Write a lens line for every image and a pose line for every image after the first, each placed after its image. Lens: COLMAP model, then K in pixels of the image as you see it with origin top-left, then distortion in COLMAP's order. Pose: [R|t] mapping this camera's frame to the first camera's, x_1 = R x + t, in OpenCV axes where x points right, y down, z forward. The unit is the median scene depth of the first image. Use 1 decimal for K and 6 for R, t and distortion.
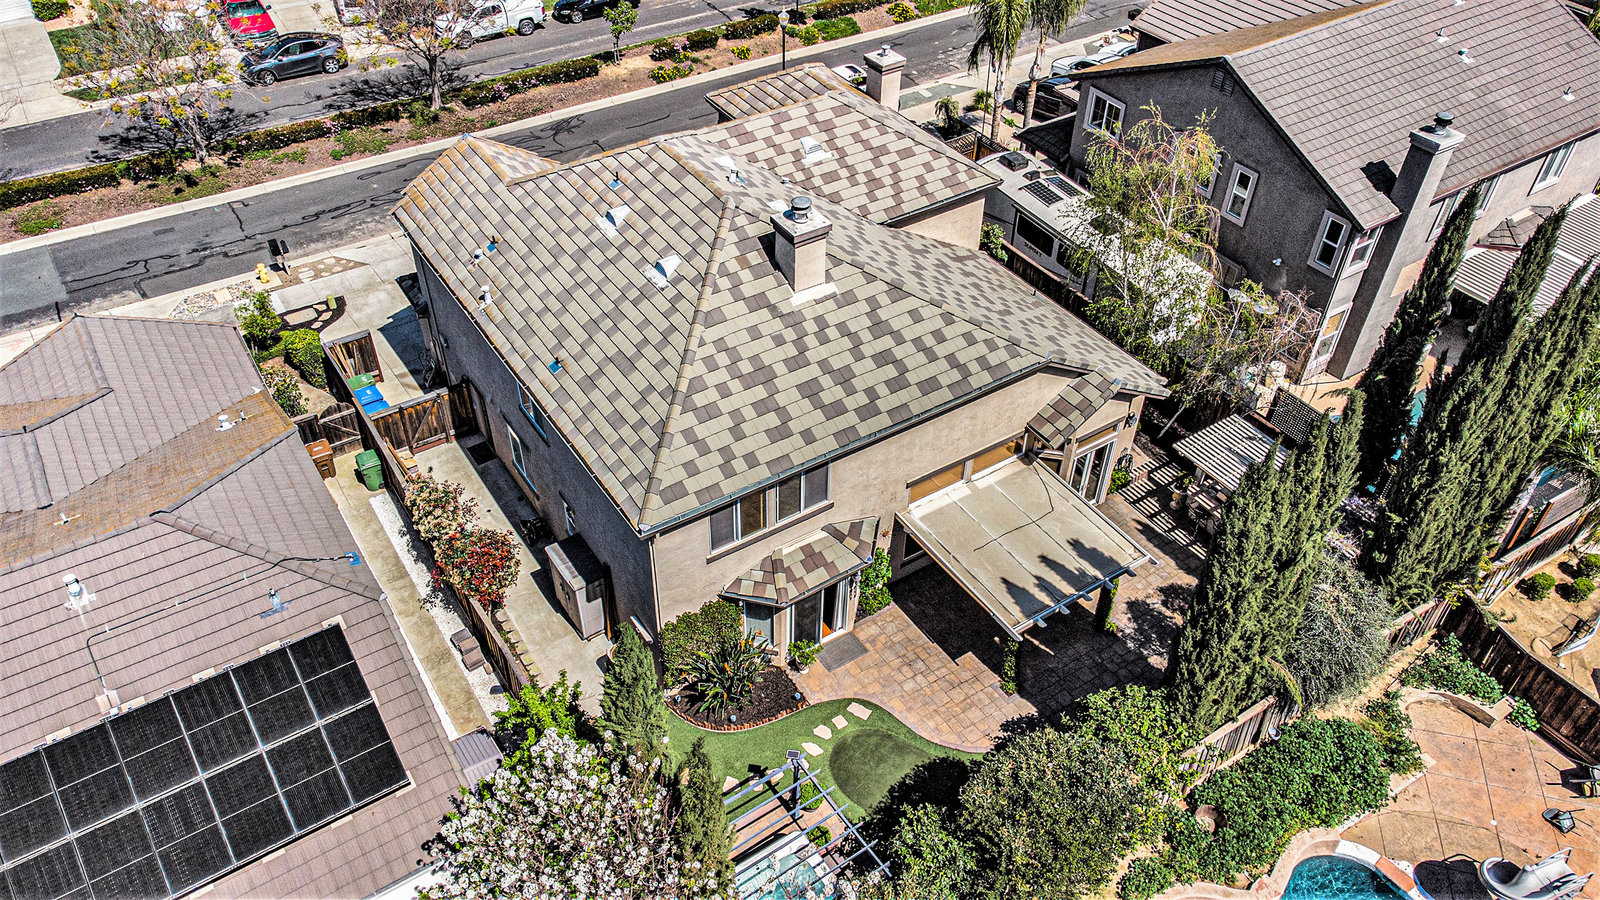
lens RADIAL K [[1182.8, 0, 798.8], [0, 1182.8, 458.6], [0, 0, 1]] dist [0.039093, 0.001169]
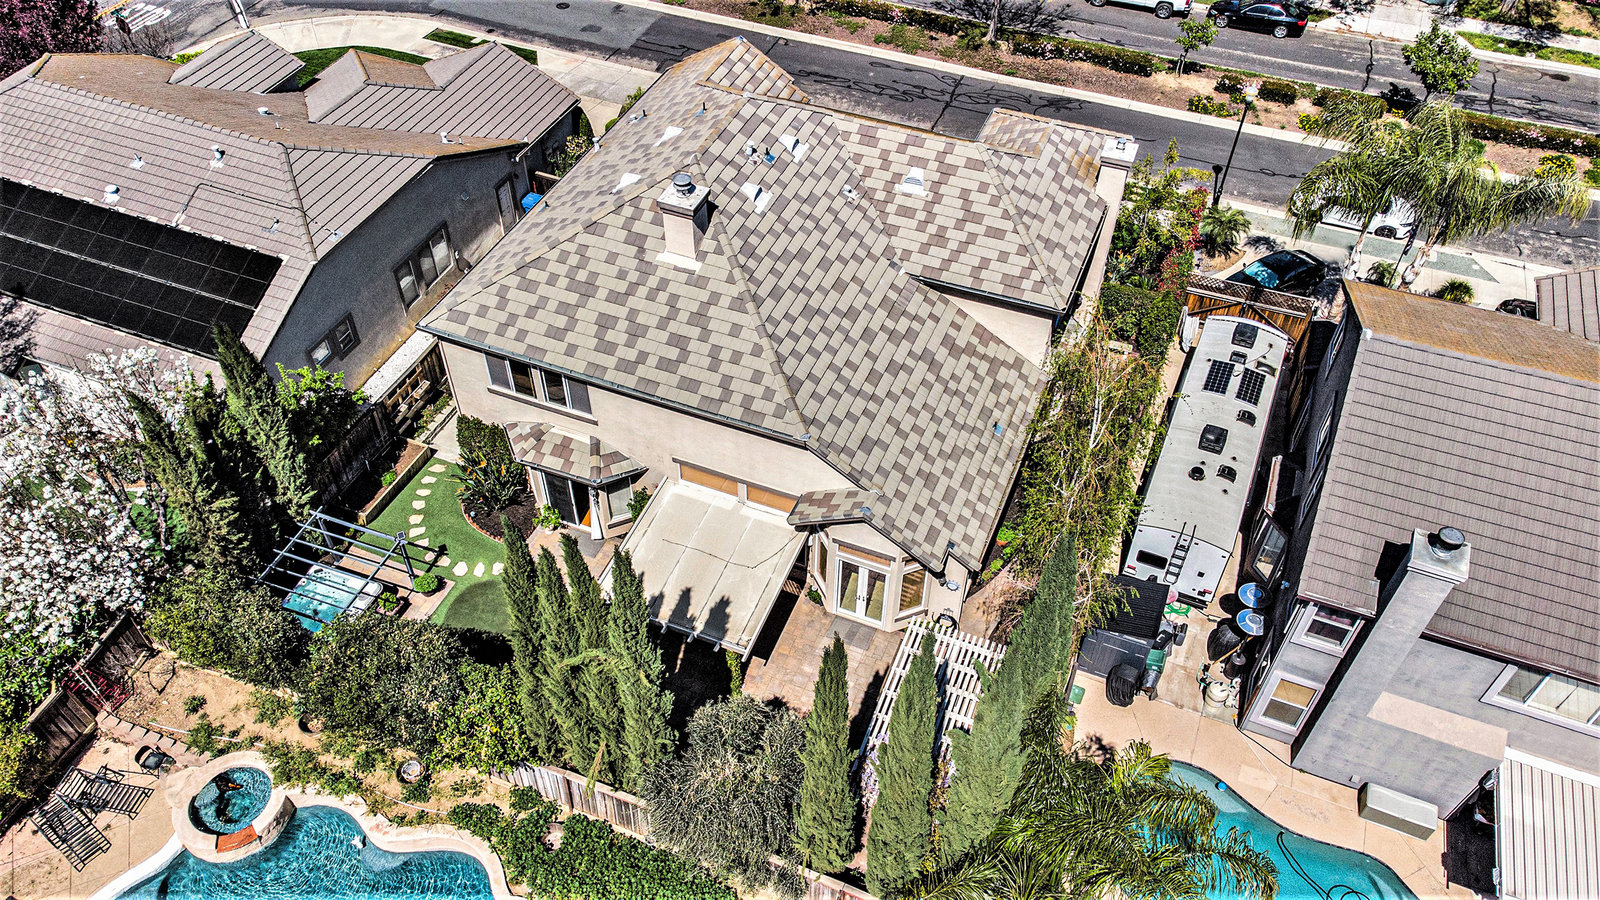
lens RADIAL K [[1182.8, 0, 798.8], [0, 1182.8, 458.6], [0, 0, 1]] dist [0.039093, 0.001169]
pose [[0.570854, 0.591285, -0.569656, 0.665778], [-0.553431, 0.789614, 0.264999, -0.283289], [0.606498, 0.163989, 0.777990, 0.183716]]
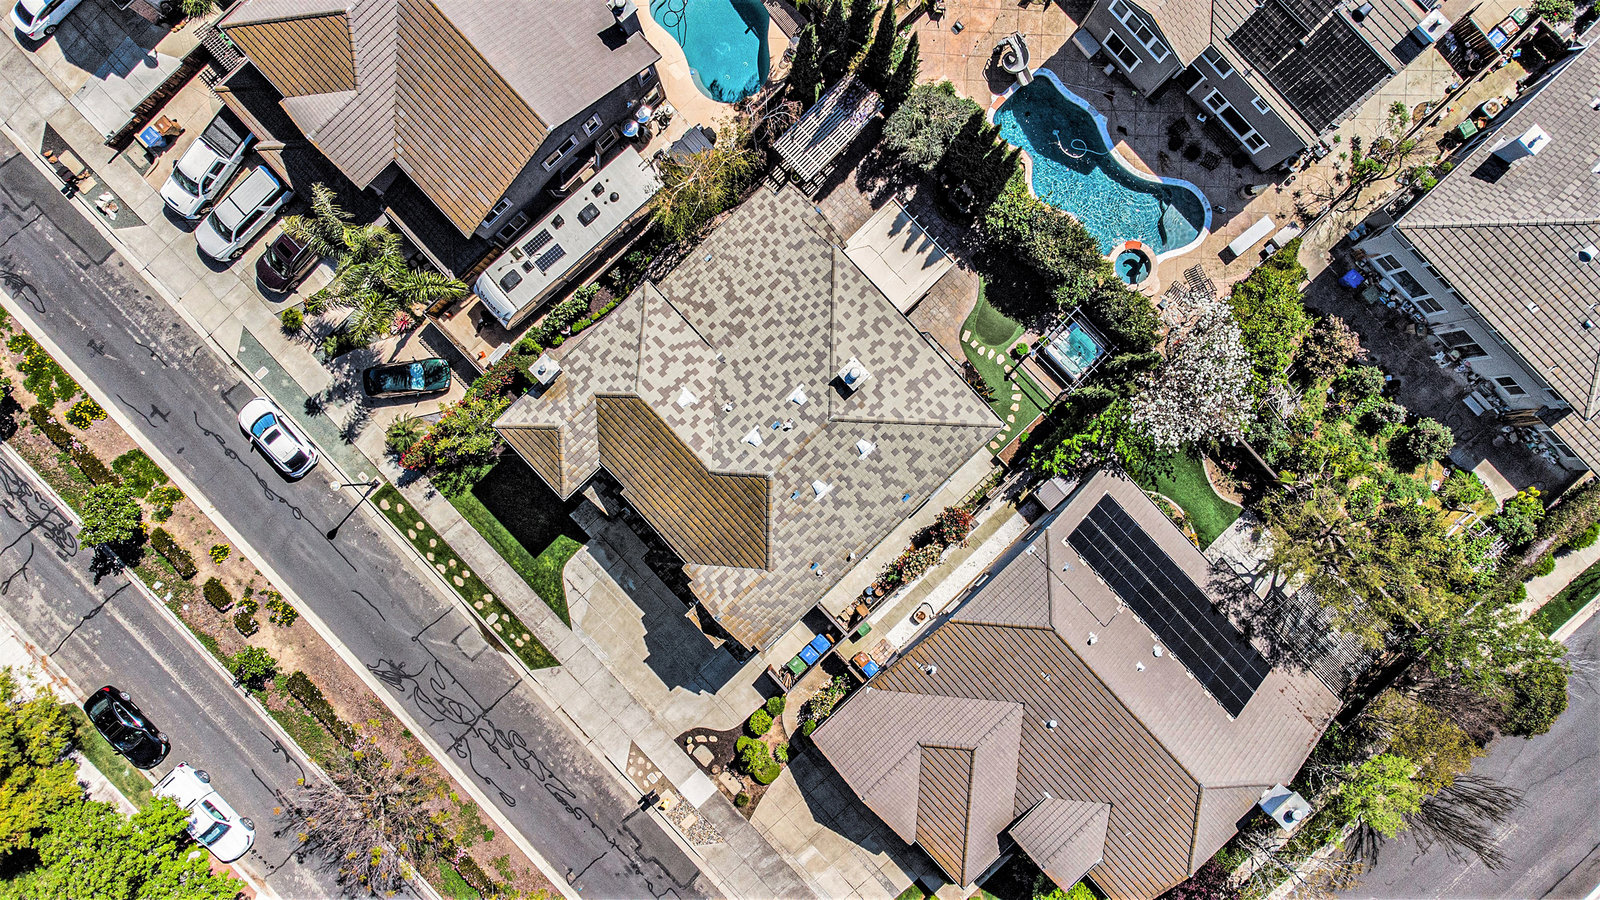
lens RADIAL K [[1182.8, 0, 798.8], [0, 1182.8, 458.6], [0, 0, 1]] dist [0.039093, 0.001169]
pose [[-0.175645, -0.984409, -0.009366, -0.075987], [0.653557, -0.123716, 0.746698, -1.313058], [-0.736215, 0.125032, 0.665097, -0.130896]]
